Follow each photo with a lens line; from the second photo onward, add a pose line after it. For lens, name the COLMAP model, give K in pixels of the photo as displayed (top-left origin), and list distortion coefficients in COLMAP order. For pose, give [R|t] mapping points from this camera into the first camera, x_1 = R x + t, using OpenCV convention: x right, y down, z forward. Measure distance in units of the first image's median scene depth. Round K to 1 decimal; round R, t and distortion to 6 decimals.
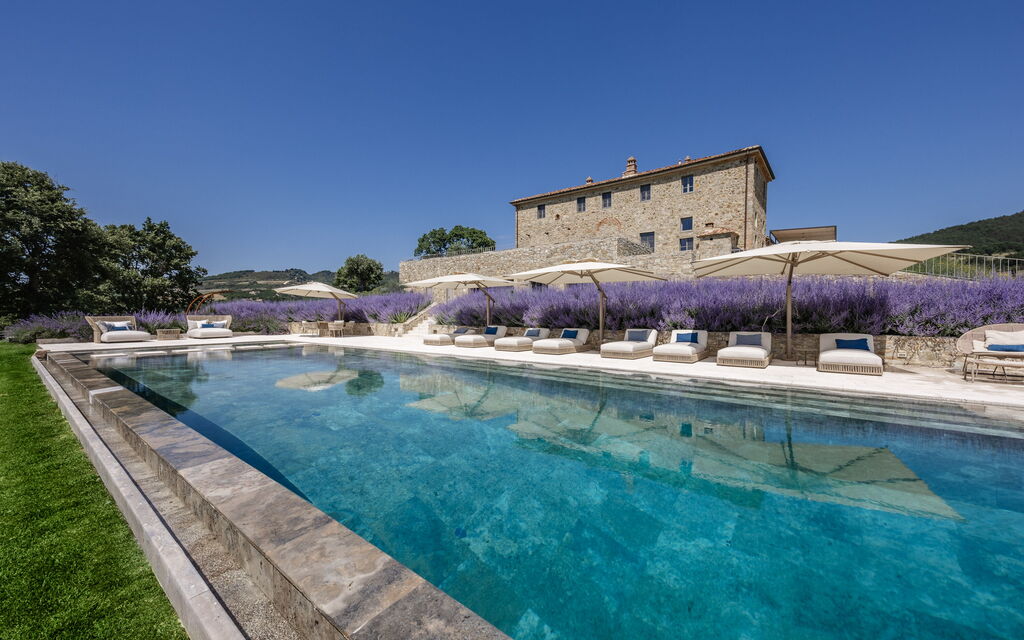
lens RADIAL K [[610.4, 0, 512.0], [0, 610.4, 320.0], [0, 0, 1]] dist [0.001812, 0.001921]
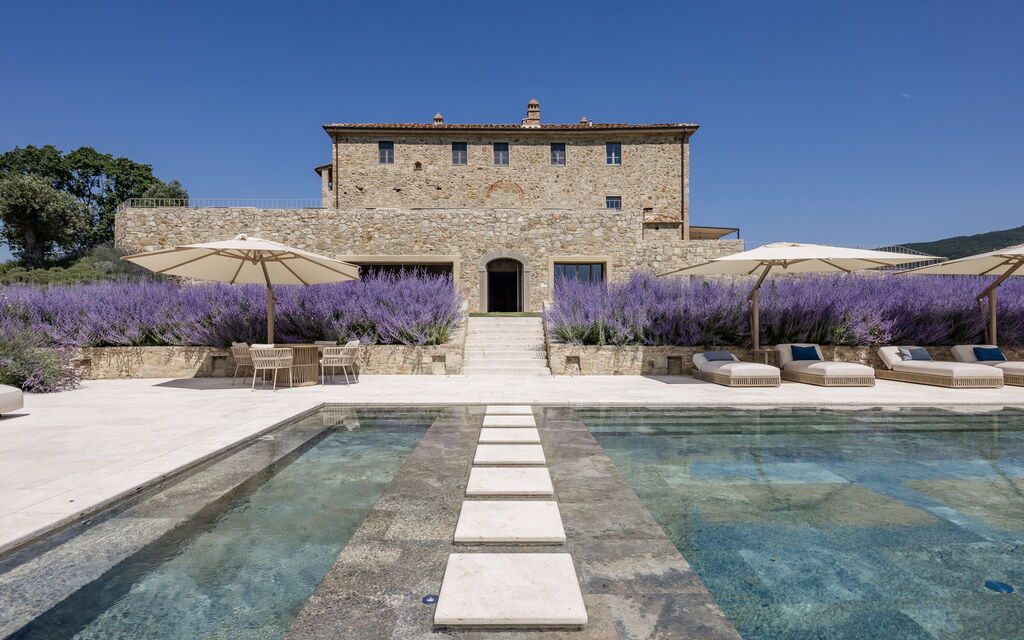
lens RADIAL K [[702.9, 0, 512.0], [0, 702.9, 320.0], [0, 0, 1]] dist [-0.000903, 0.001341]
pose [[0.625715, 0.002791, 0.780046, -0.472957], [0.008961, 0.999902, -0.010765, -0.005255], [-0.780000, 0.013726, 0.625629, 0.545717]]
